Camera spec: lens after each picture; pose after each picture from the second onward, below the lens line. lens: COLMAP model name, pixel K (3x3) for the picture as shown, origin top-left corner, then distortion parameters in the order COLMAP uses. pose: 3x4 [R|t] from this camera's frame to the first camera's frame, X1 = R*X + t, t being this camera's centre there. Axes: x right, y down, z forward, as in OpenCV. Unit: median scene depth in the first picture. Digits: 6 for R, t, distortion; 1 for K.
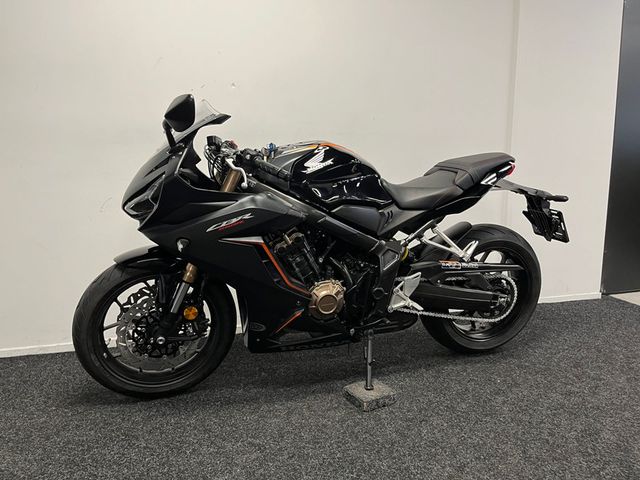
lens RADIAL K [[492.3, 0, 320.2], [0, 492.3, 233.8], [0, 0, 1]] dist [0.029778, -0.006251]
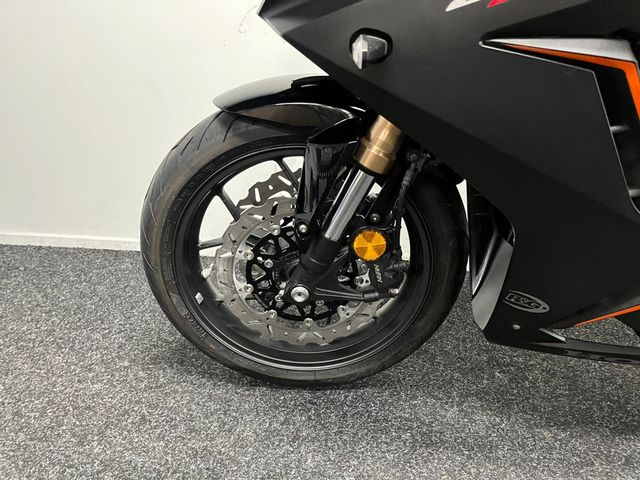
lens RADIAL K [[483.8, 0, 320.0], [0, 483.8, 240.0], [0, 0, 1]] dist [0.035297, -0.002290]
pose [[0.927751, 0.158248, -0.337987, -0.156199], [-0.081267, 0.969580, 0.230891, 0.061767], [0.364244, -0.186742, 0.912389, 0.583875]]
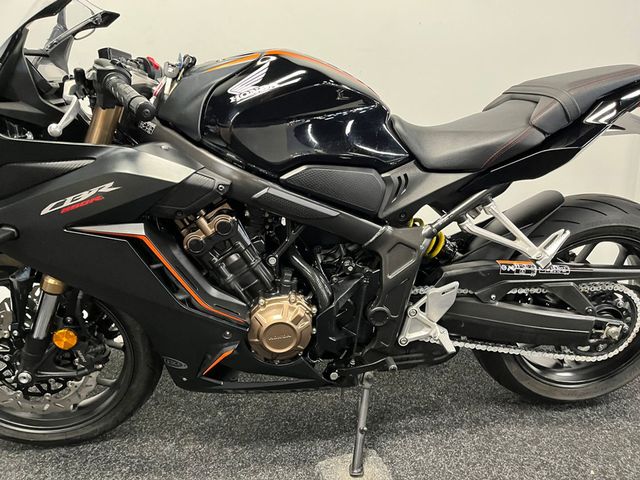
lens RADIAL K [[486.6, 0, 324.8], [0, 486.6, 238.7], [0, 0, 1]] dist [0.056339, -0.086690]
pose [[0.979458, 0.029009, -0.199550, 0.175350], [-0.006543, 0.993649, 0.112335, -0.037319], [0.201541, -0.108722, 0.973427, 0.451461]]
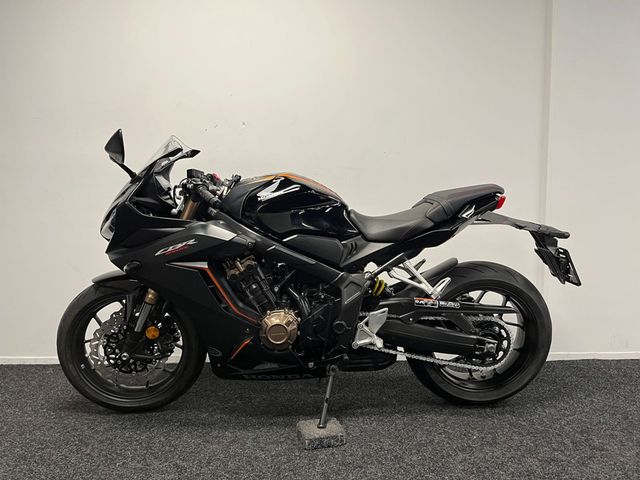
lens RADIAL K [[486.6, 0, 324.8], [0, 486.6, 238.7], [0, 0, 1]] dist [0.056339, -0.086690]
pose [[0.966374, 0.020073, -0.256355, 0.347845], [-0.040356, 0.996433, -0.074106, 0.020549], [0.253953, 0.081960, 0.963738, 0.058318]]
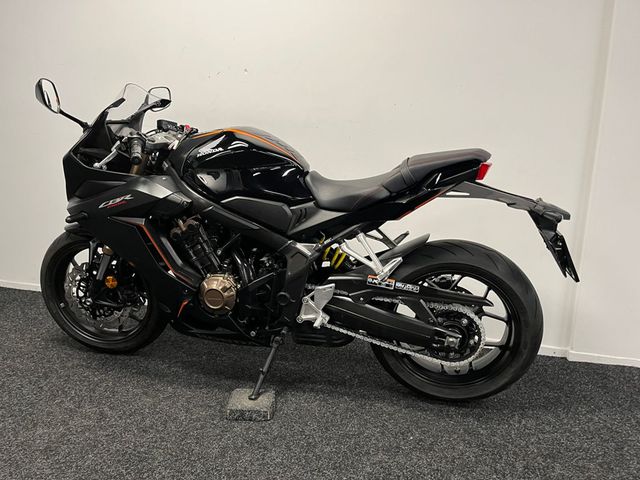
lens RADIAL K [[486.6, 0, 324.8], [0, 486.6, 238.7], [0, 0, 1]] dist [0.056339, -0.086690]
pose [[0.865101, 0.128853, -0.484765, 0.630483], [-0.117099, 0.991618, 0.054606, -0.047515], [0.487738, 0.009525, 0.872938, 0.271646]]
